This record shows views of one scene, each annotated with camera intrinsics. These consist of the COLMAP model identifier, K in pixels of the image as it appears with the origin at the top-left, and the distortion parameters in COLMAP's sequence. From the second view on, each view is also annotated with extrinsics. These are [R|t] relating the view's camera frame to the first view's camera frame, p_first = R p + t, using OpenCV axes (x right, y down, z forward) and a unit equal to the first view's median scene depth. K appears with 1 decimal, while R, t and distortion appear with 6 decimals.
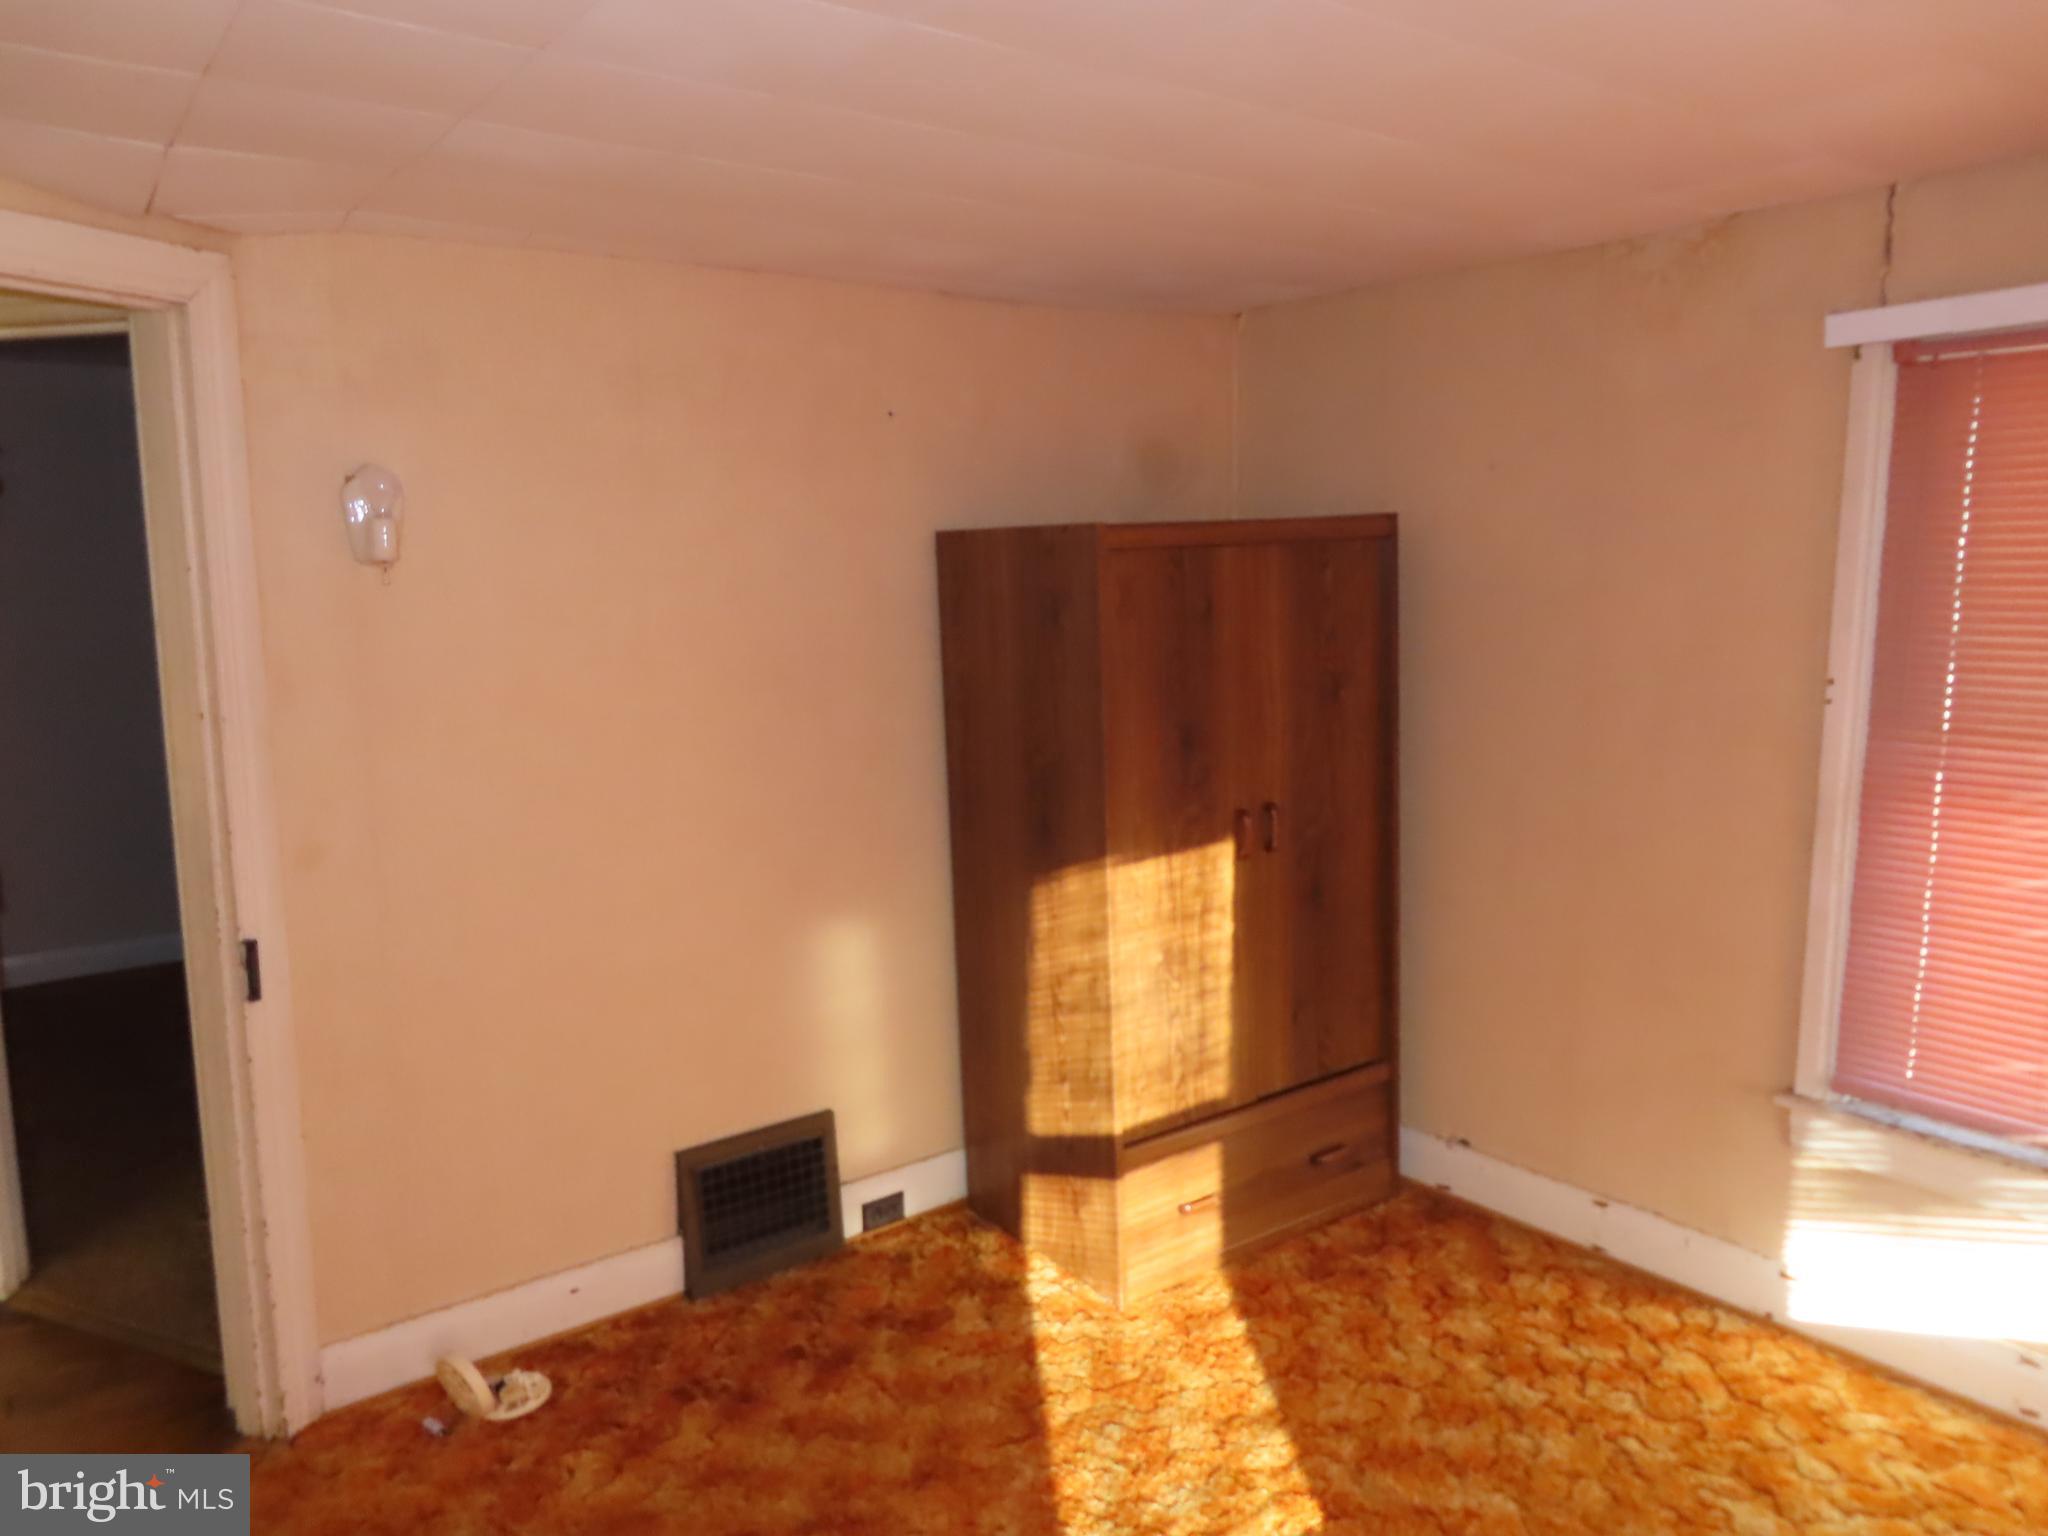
lens RADIAL K [[1464.9, 0, 1024.0], [0, 1464.9, 768.0], [0, 0, 1]] dist [-0.012846, 0.009792]
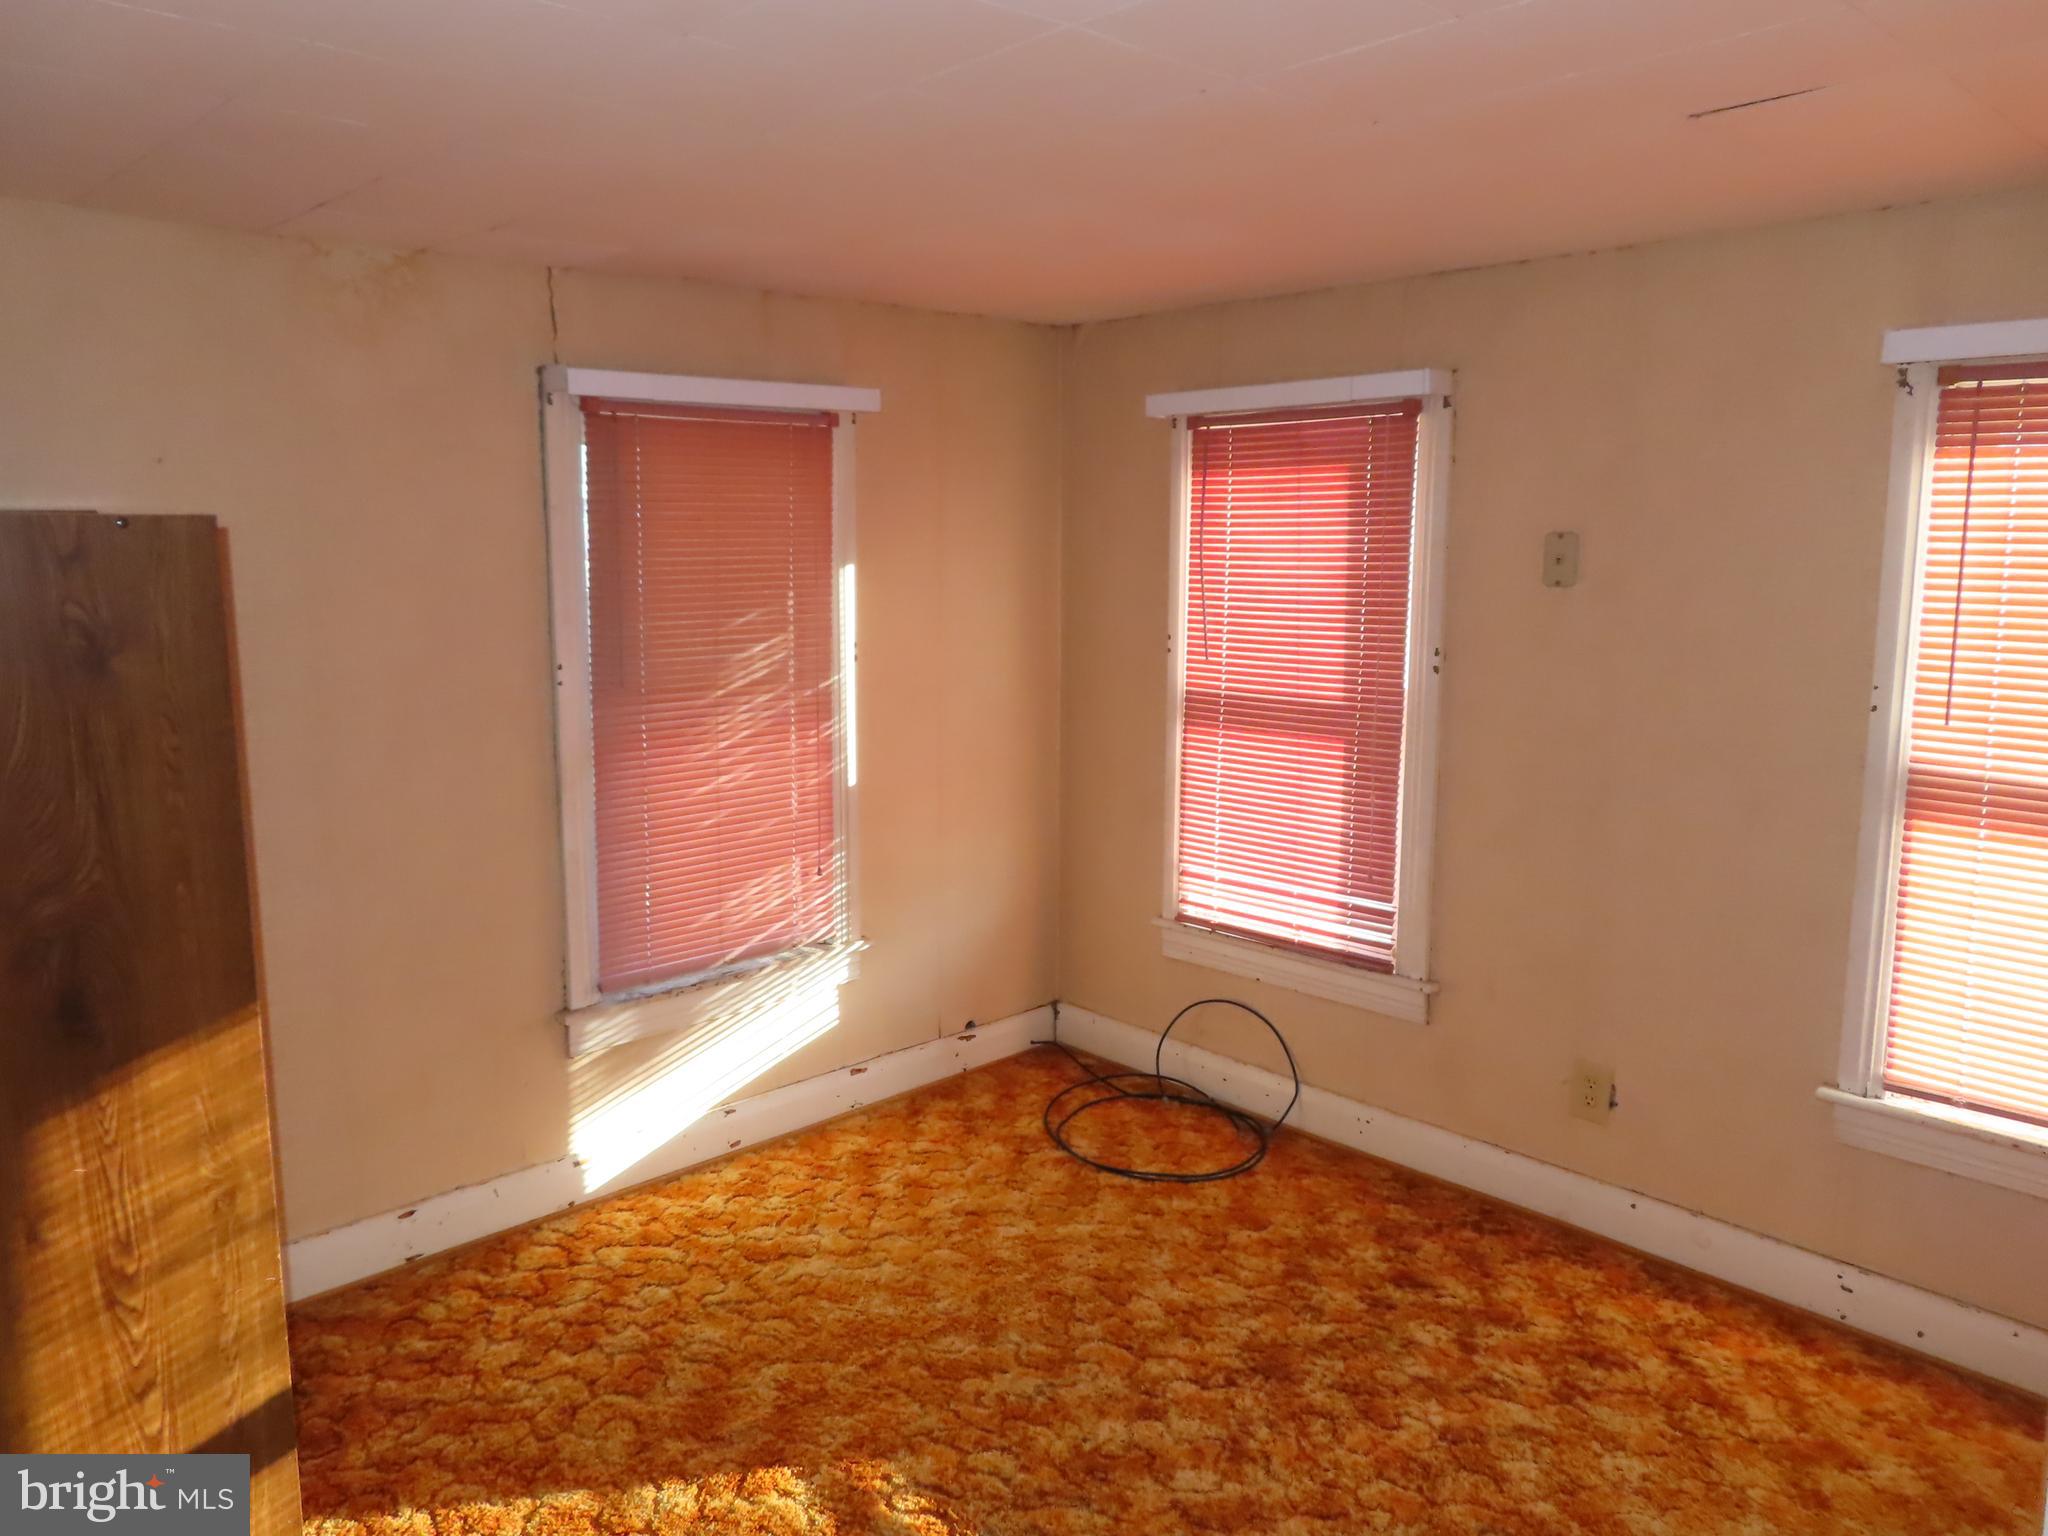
lens RADIAL K [[1464.9, 0, 1024.0], [0, 1464.9, 768.0], [0, 0, 1]] dist [-0.012846, 0.009792]
pose [[-0.124385, -0.136758, 0.982764, -0.684408], [0.145677, 0.977206, 0.154422, -0.105691], [-0.981482, 0.162374, -0.101628, 0.734066]]
